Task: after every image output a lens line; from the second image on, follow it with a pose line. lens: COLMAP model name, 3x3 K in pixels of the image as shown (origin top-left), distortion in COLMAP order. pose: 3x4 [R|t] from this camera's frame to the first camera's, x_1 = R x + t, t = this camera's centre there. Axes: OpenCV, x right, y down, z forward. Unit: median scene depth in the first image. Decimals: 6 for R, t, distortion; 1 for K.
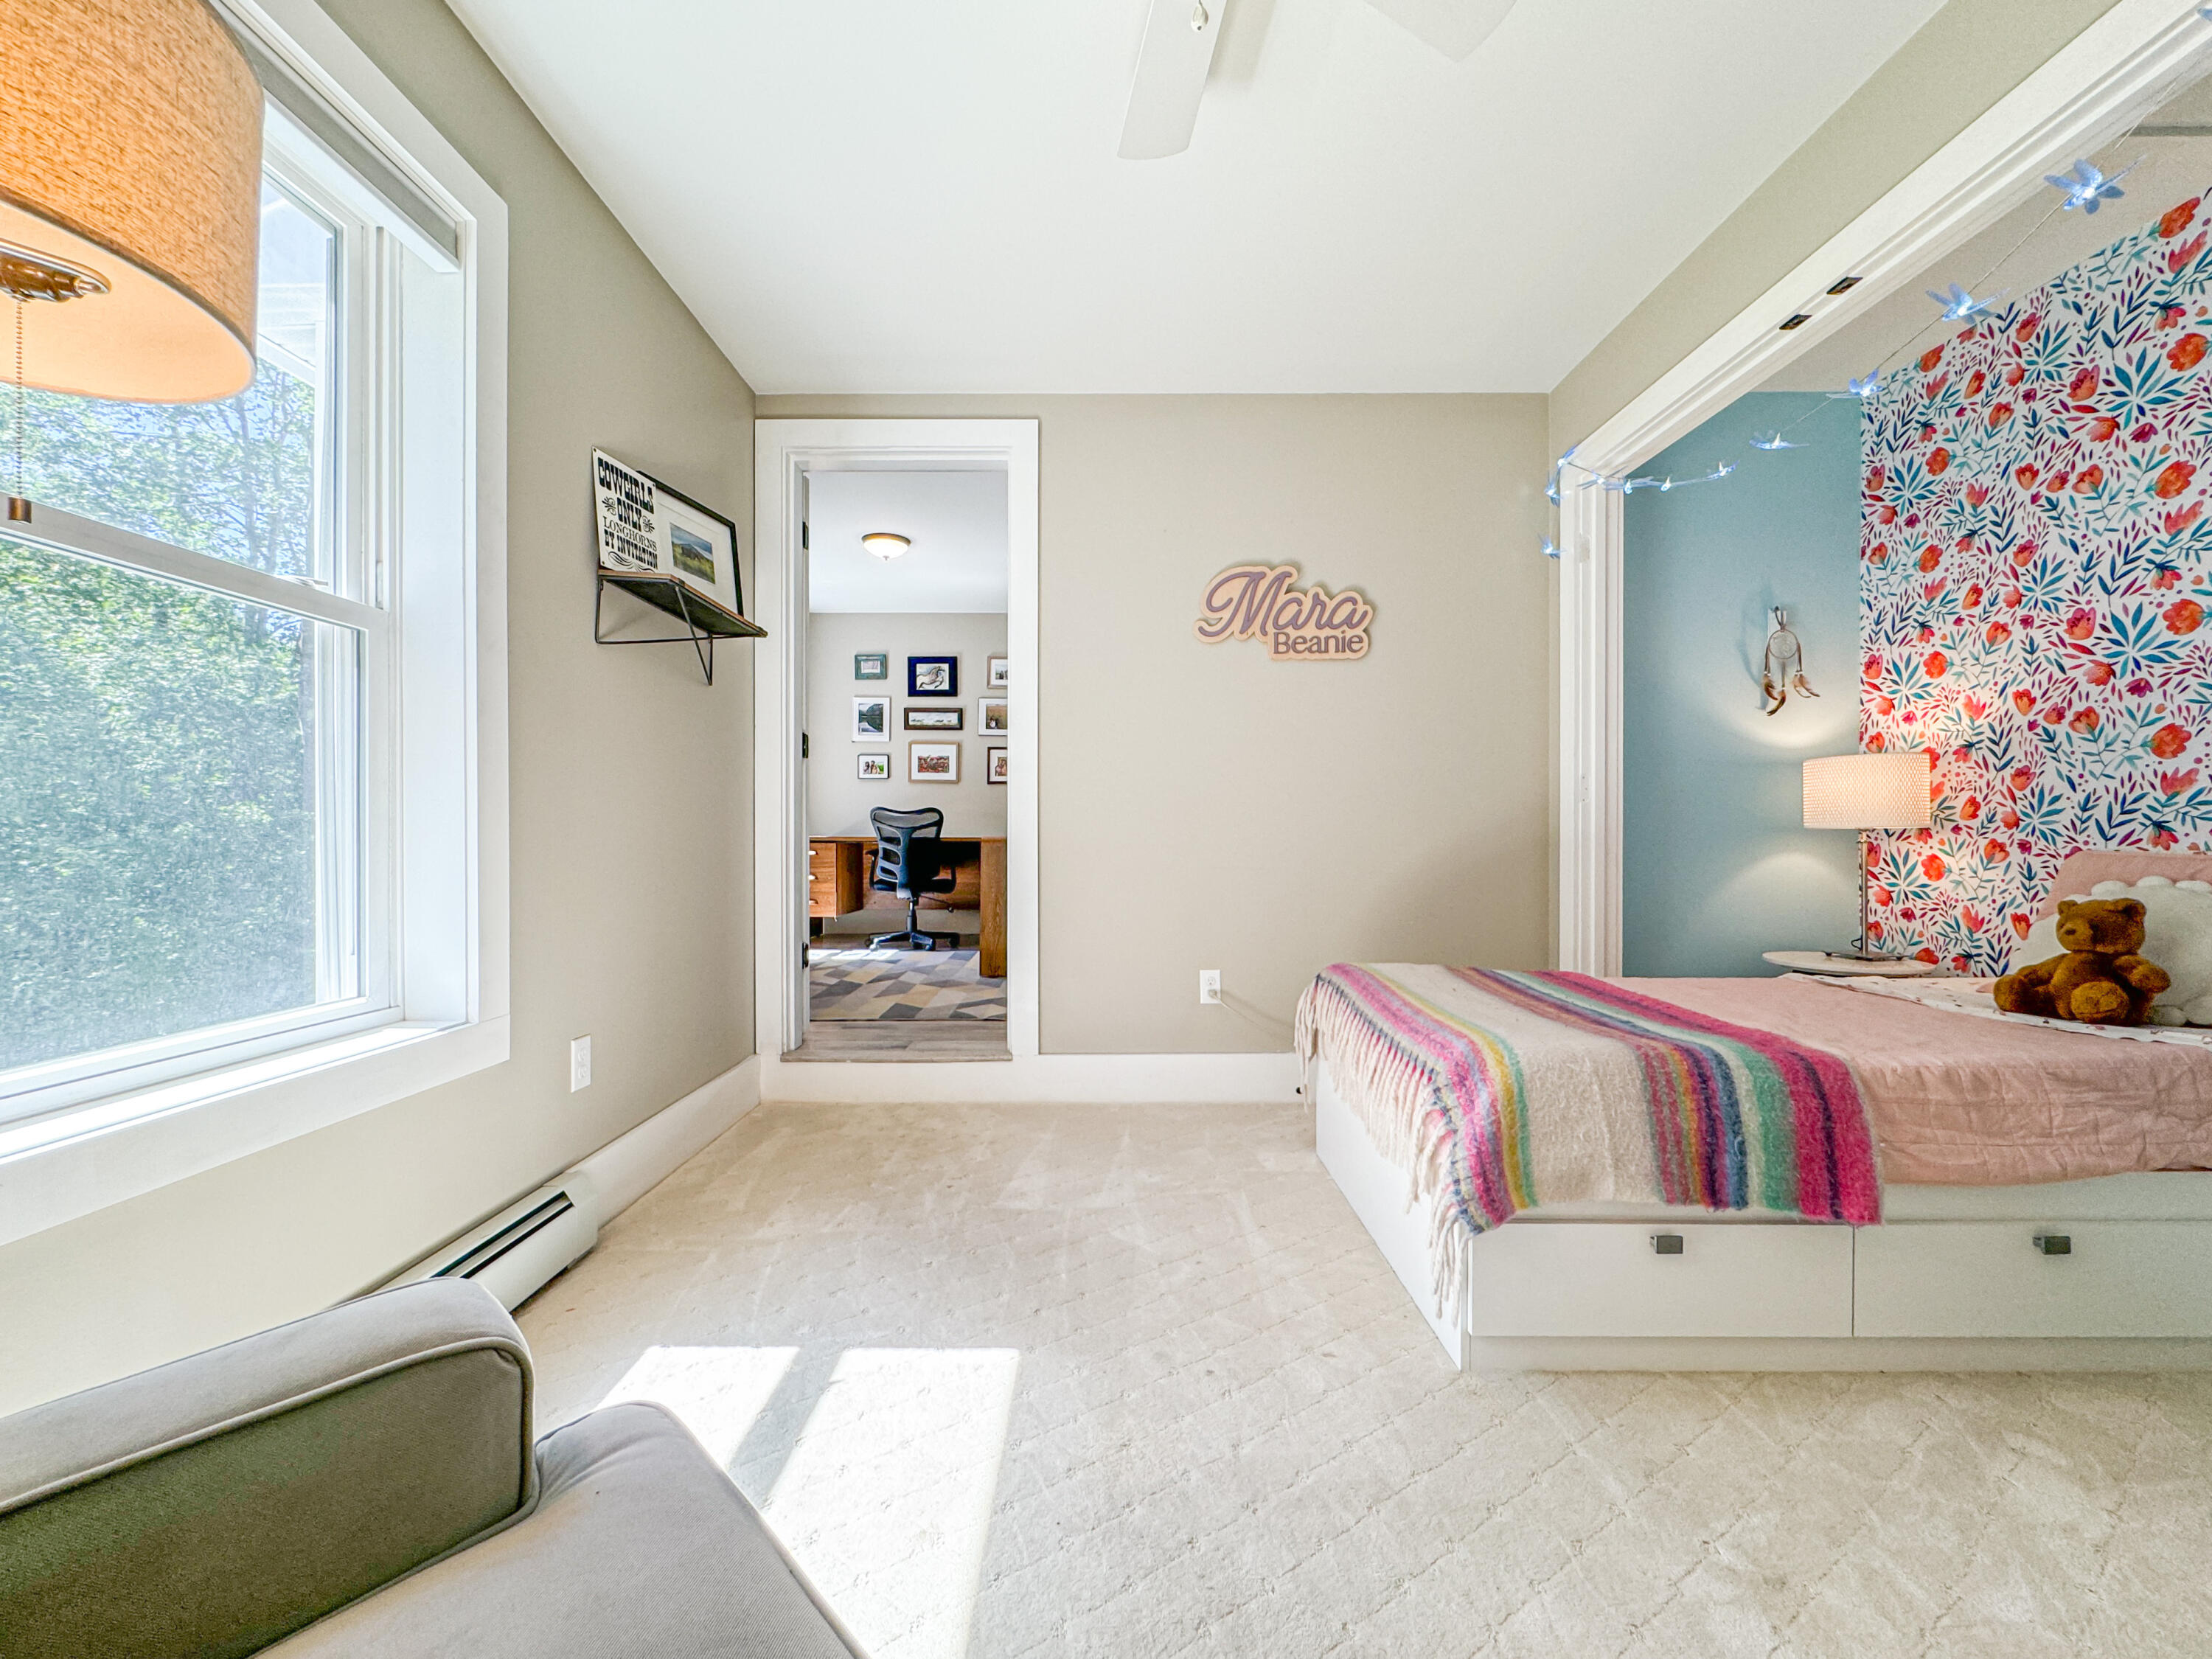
lens RADIAL K [[890.9, 0, 1102.1], [0, 890.9, 837.8], [0, 0, 1]] dist [-0.001504, -0.000122]
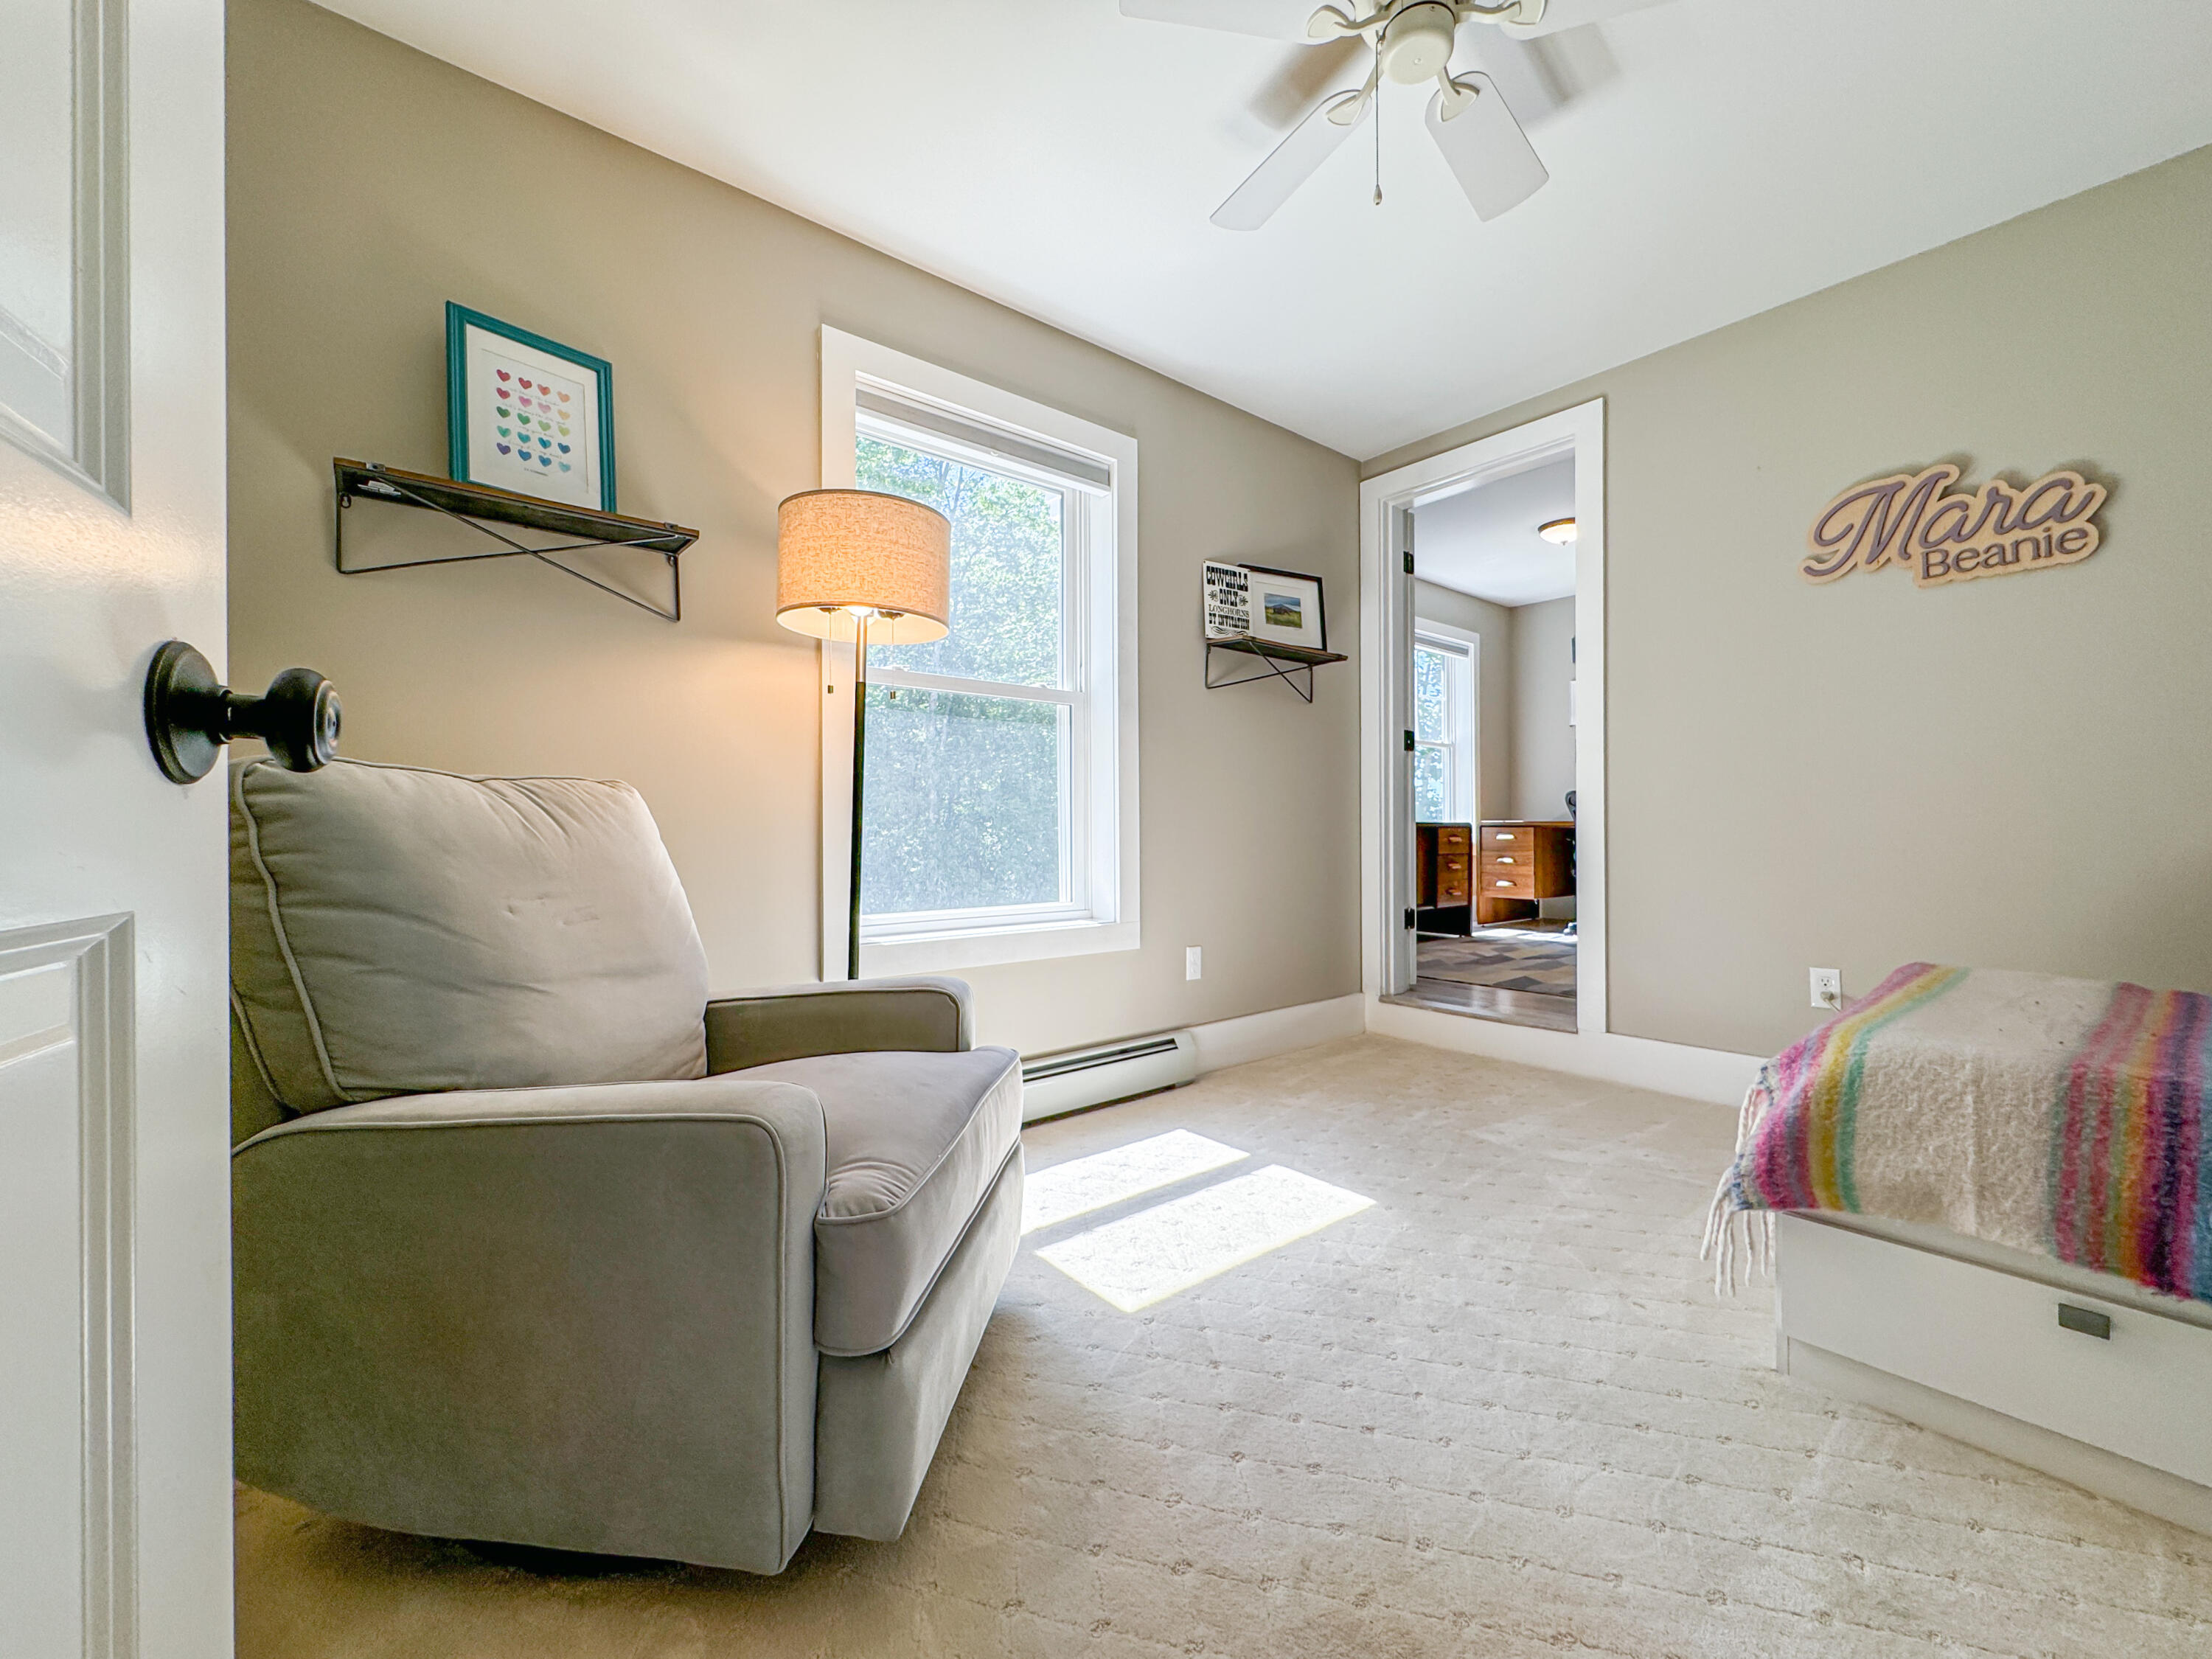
lens RADIAL K [[890.9, 0, 1102.1], [0, 890.9, 837.8], [0, 0, 1]] dist [-0.001504, -0.000122]
pose [[0.634685, 0.004342, -0.772759, 0.433403], [0.002569, 0.999967, 0.007729, 0.019662], [0.772767, -0.006890, 0.634652, -0.088535]]
